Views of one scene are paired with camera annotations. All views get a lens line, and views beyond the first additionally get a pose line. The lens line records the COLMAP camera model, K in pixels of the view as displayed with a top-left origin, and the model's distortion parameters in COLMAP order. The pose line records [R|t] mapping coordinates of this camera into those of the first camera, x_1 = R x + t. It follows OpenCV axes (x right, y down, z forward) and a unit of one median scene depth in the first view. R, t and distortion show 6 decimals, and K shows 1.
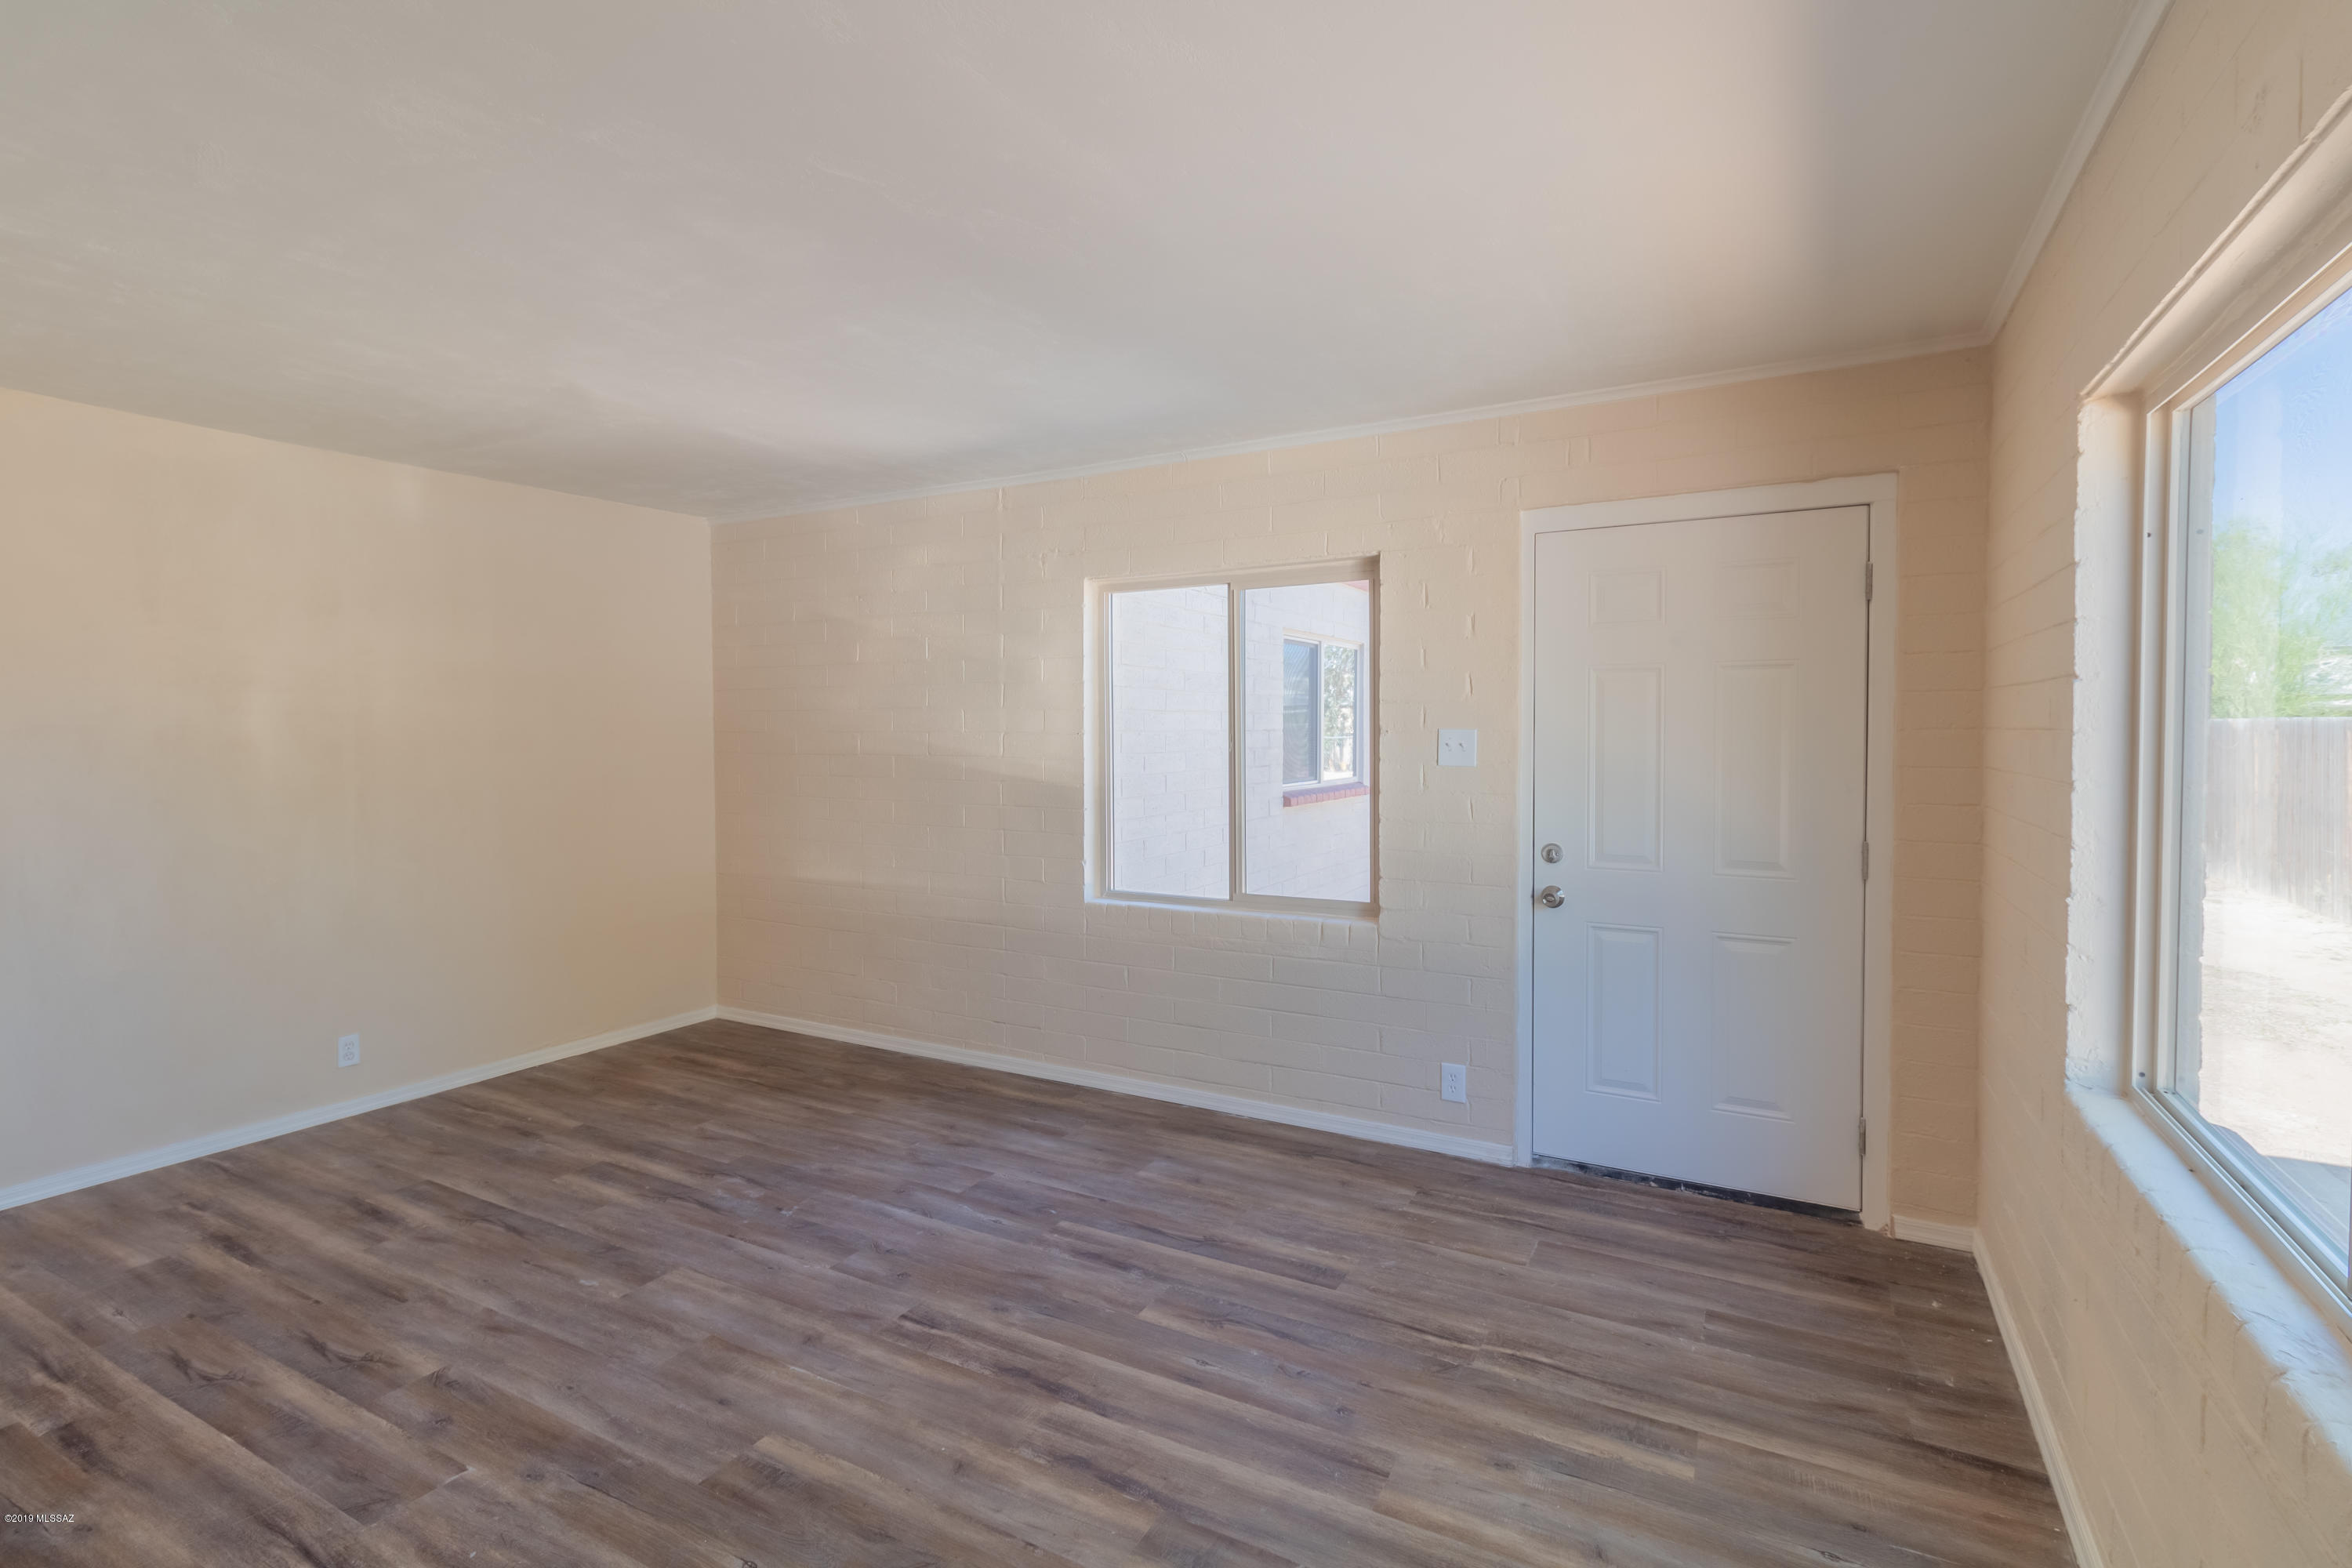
lens RADIAL K [[1098.1, 0, 1183.4], [0, 1098.1, 759.5], [0, 0, 1]] dist [0.004591, -0.000116]
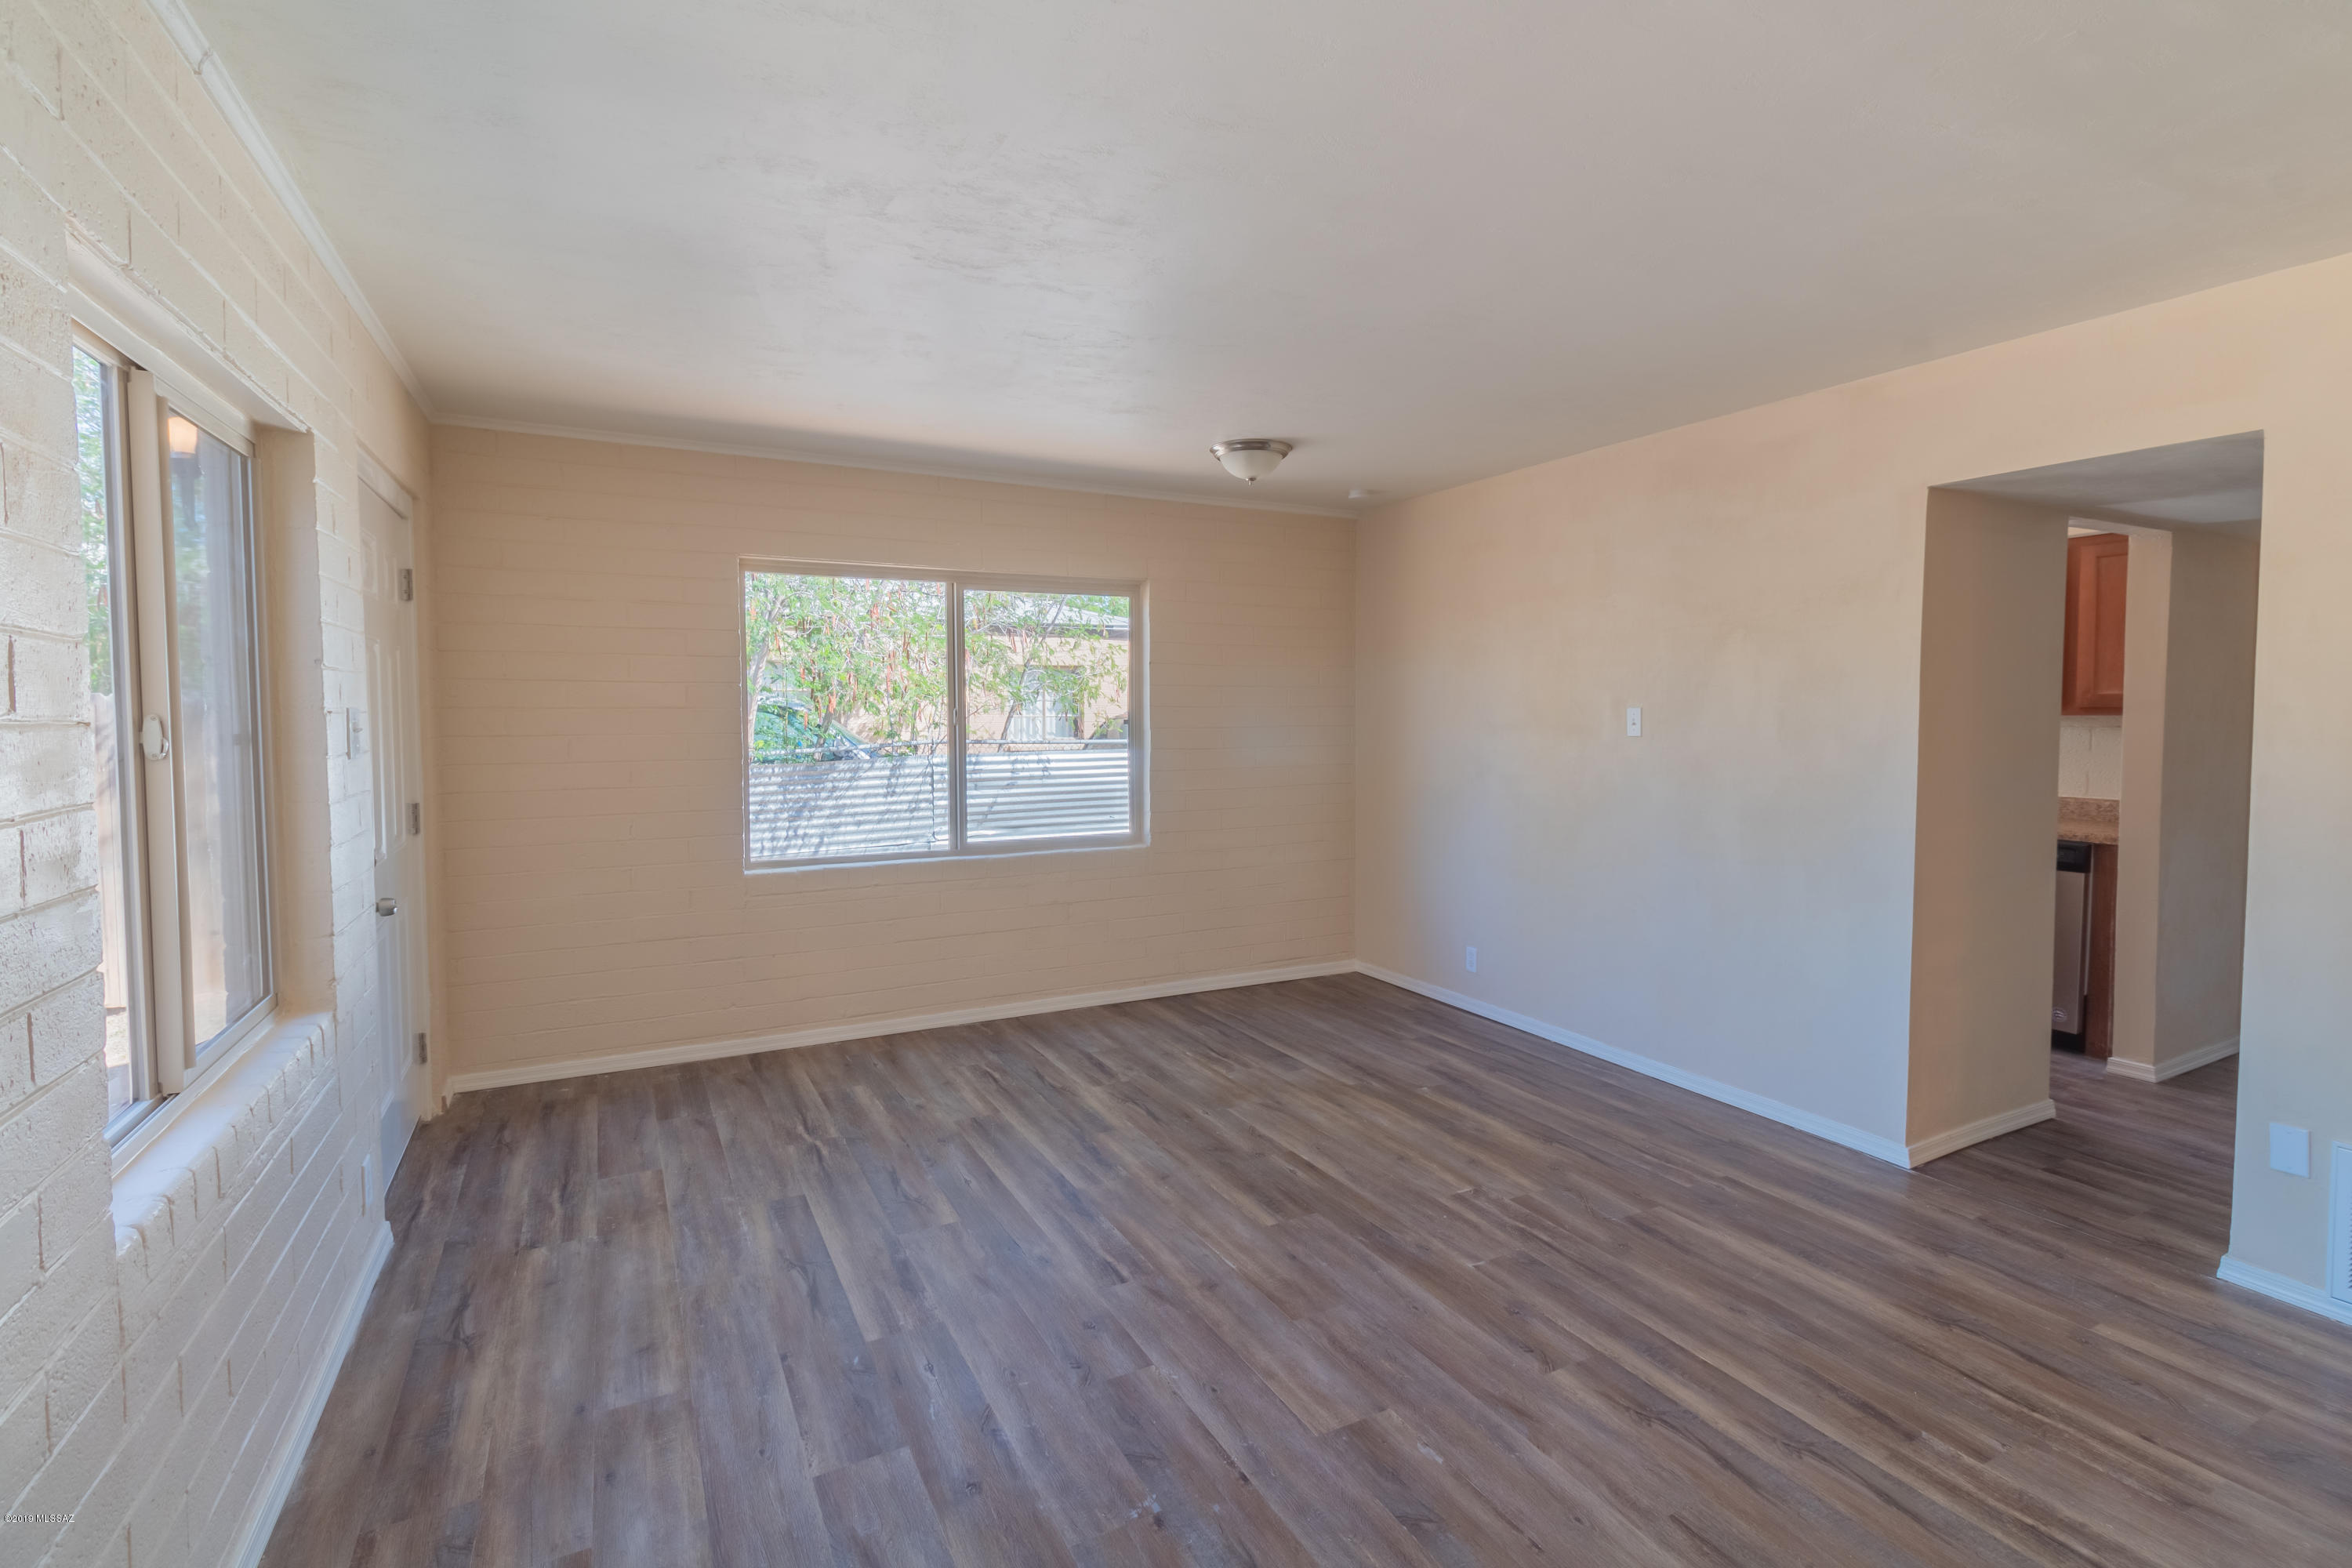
lens RADIAL K [[1098.1, 0, 1183.4], [0, 1098.1, 759.5], [0, 0, 1]] dist [0.004591, -0.000116]
pose [[-0.836943, -0.023777, 0.546773, -0.860951], [0.017715, 0.997355, 0.070488, -0.047734], [-0.547003, 0.068680, -0.834309, 1.815586]]
